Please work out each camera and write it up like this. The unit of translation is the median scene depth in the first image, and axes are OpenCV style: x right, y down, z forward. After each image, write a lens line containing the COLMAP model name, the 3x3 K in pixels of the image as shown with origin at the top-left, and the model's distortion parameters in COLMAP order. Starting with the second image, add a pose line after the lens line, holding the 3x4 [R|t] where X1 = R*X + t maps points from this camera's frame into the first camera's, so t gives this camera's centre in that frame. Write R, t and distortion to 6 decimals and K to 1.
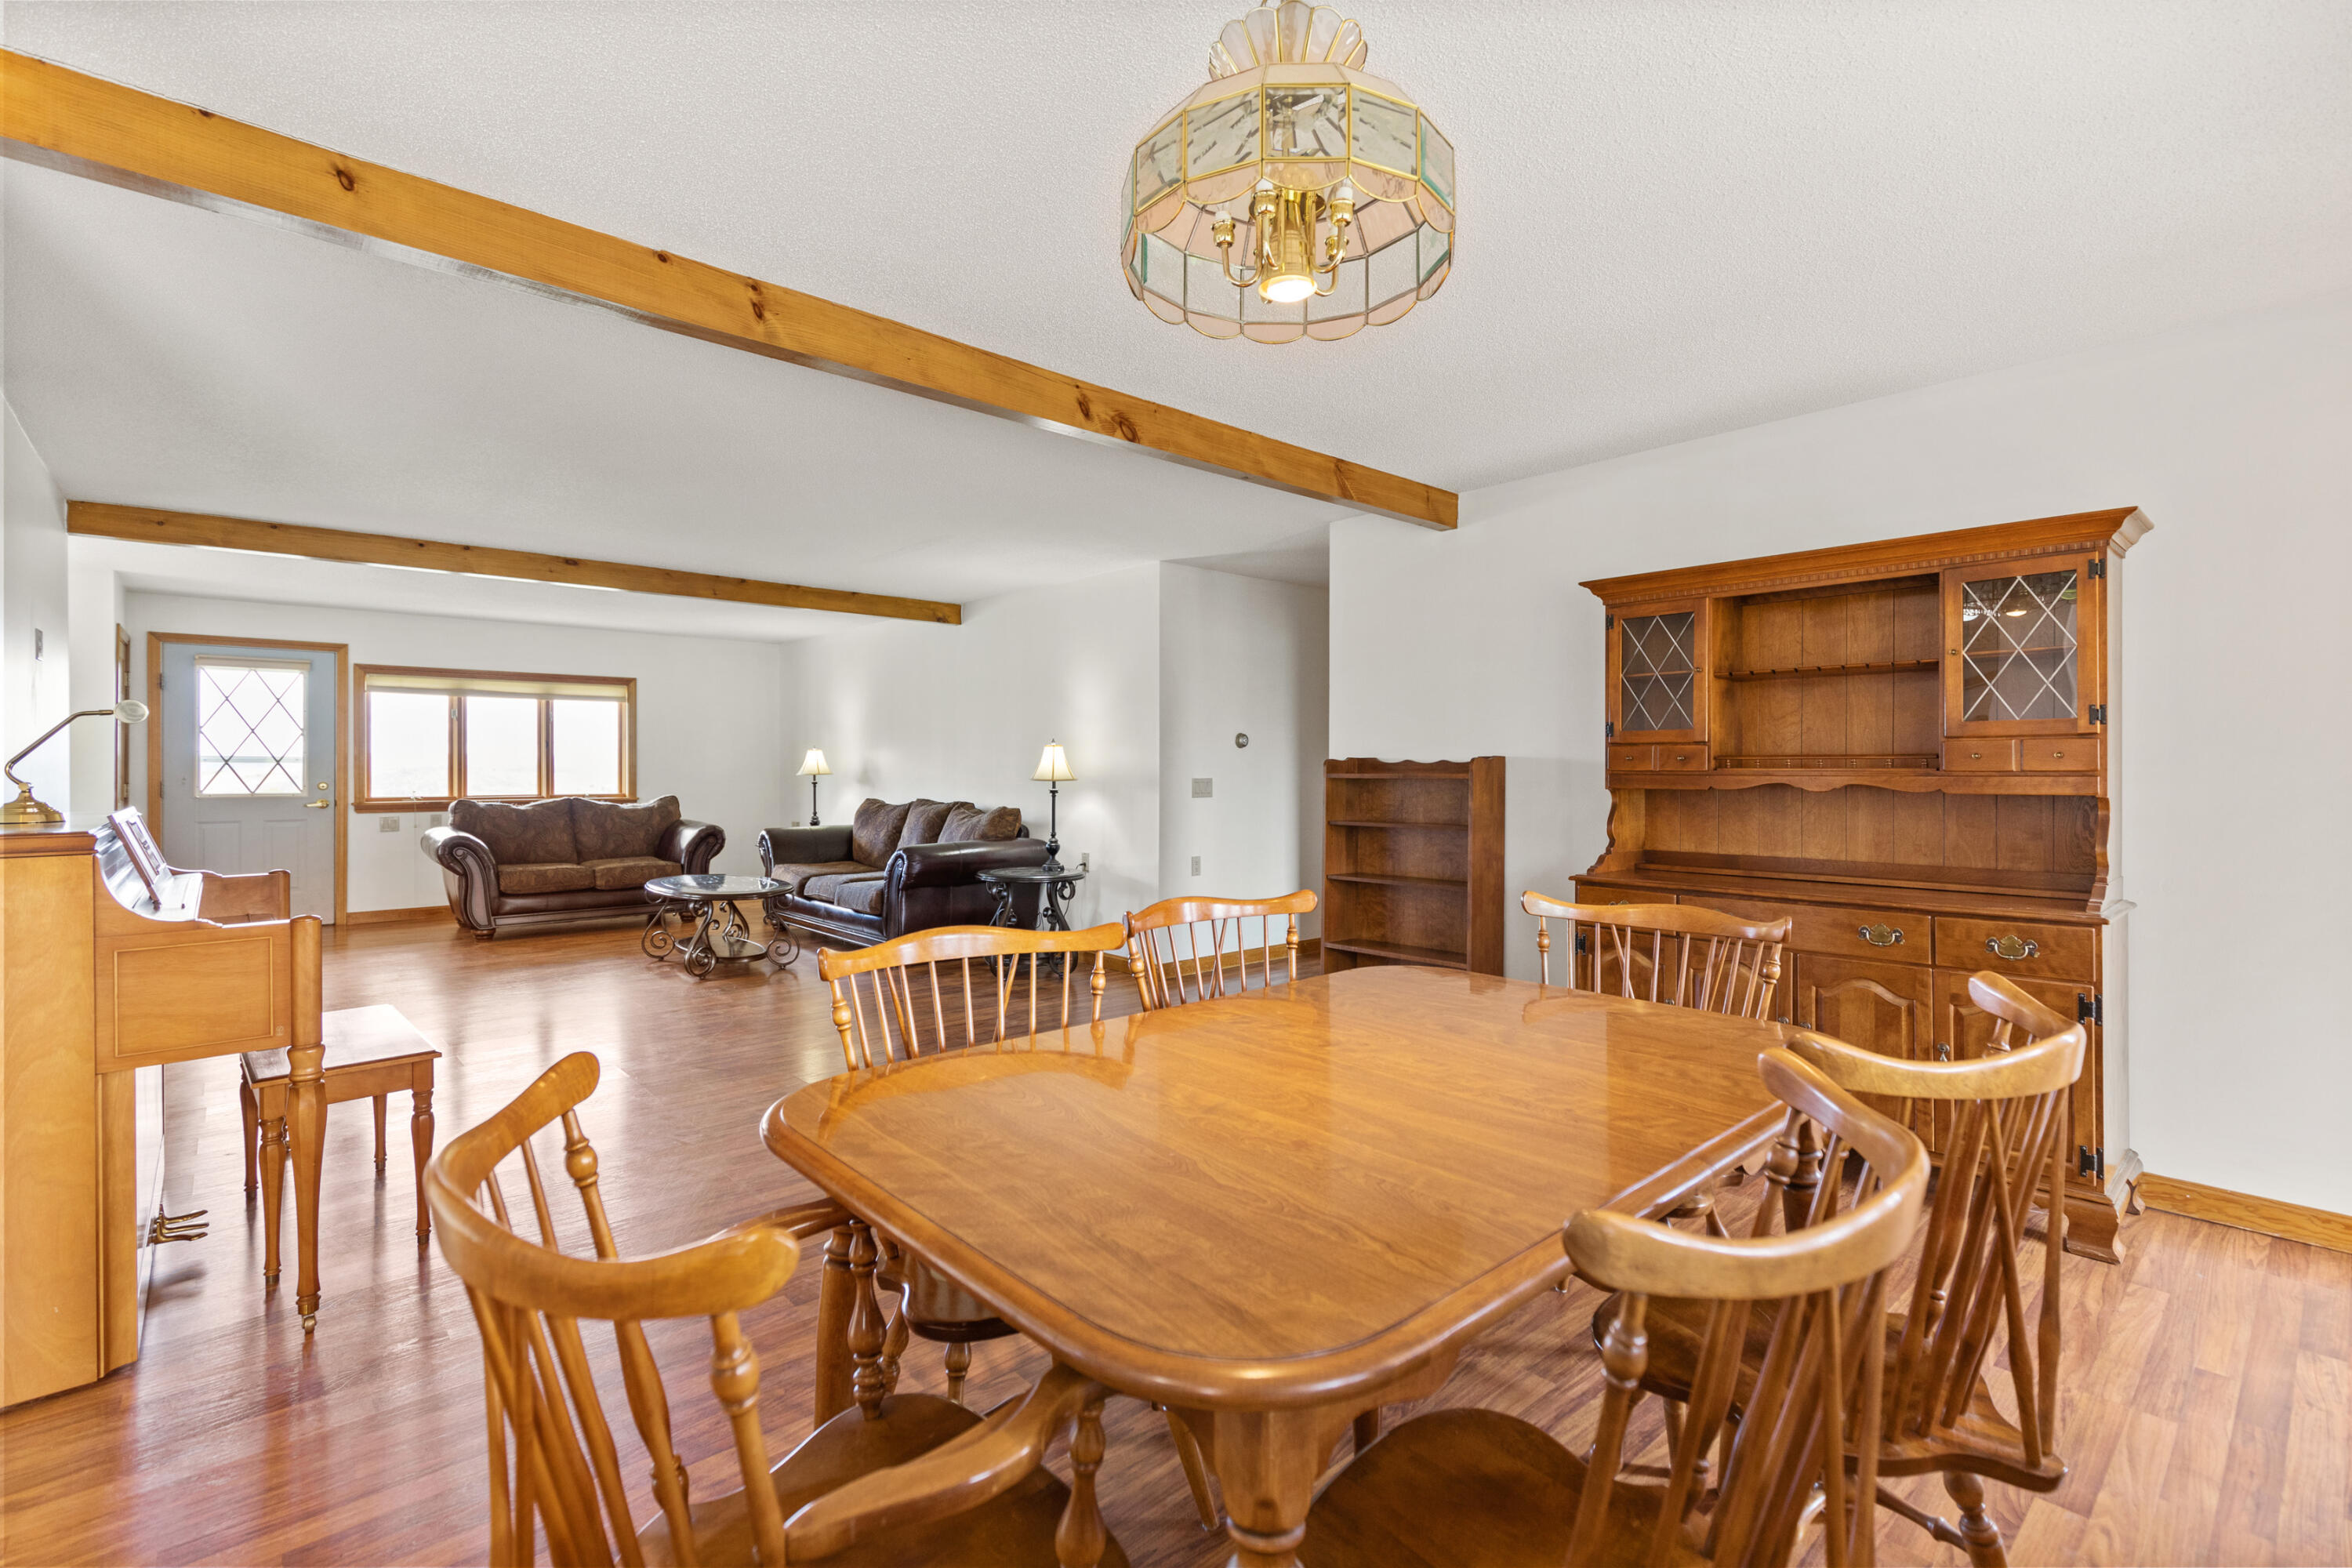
lens RADIAL K [[1064.0, 0, 1176.6], [0, 1064.0, 768.1], [0, 0, 1]] dist [-0.001190, 0.000057]
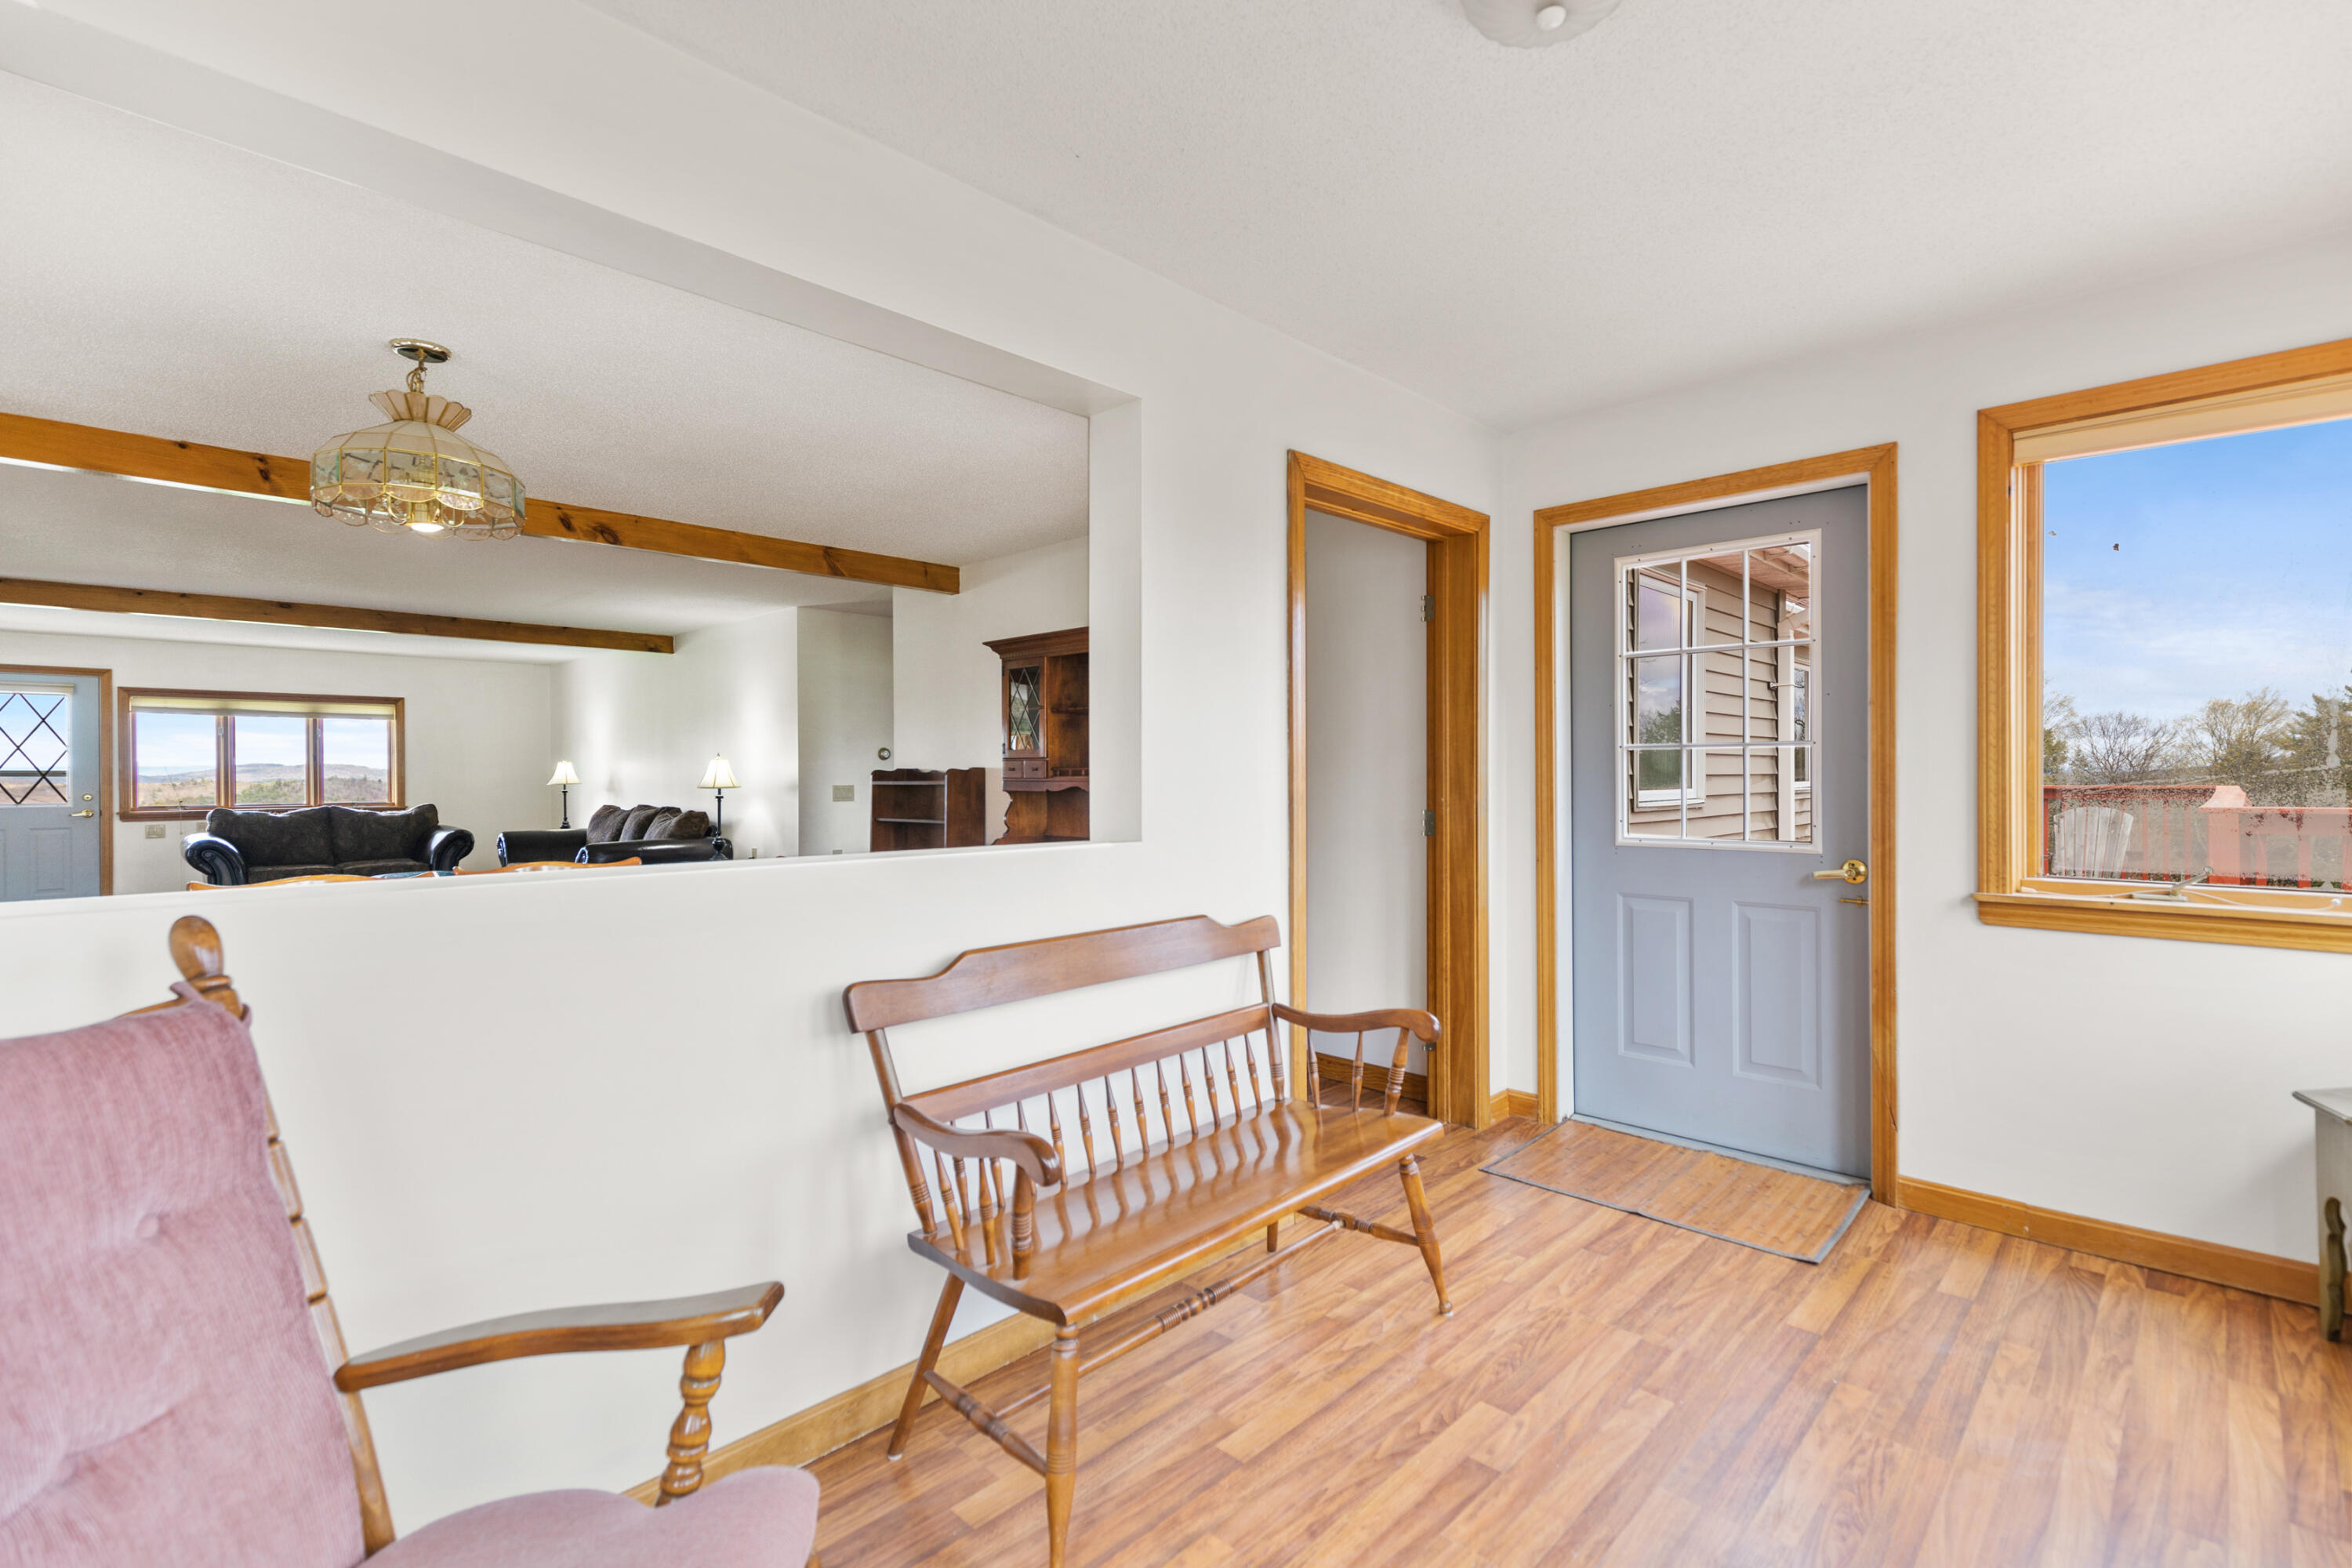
lens RADIAL K [[1064.0, 0, 1176.9], [0, 1064.0, 790.2], [0, 0, 1]] dist [-0.001190, 0.000057]
pose [[0.997345, -0.006815, 0.072501, 0.249728], [0.005766, 0.999876, 0.014666, -0.000407], [-0.072592, -0.014209, 0.997260, -0.189955]]
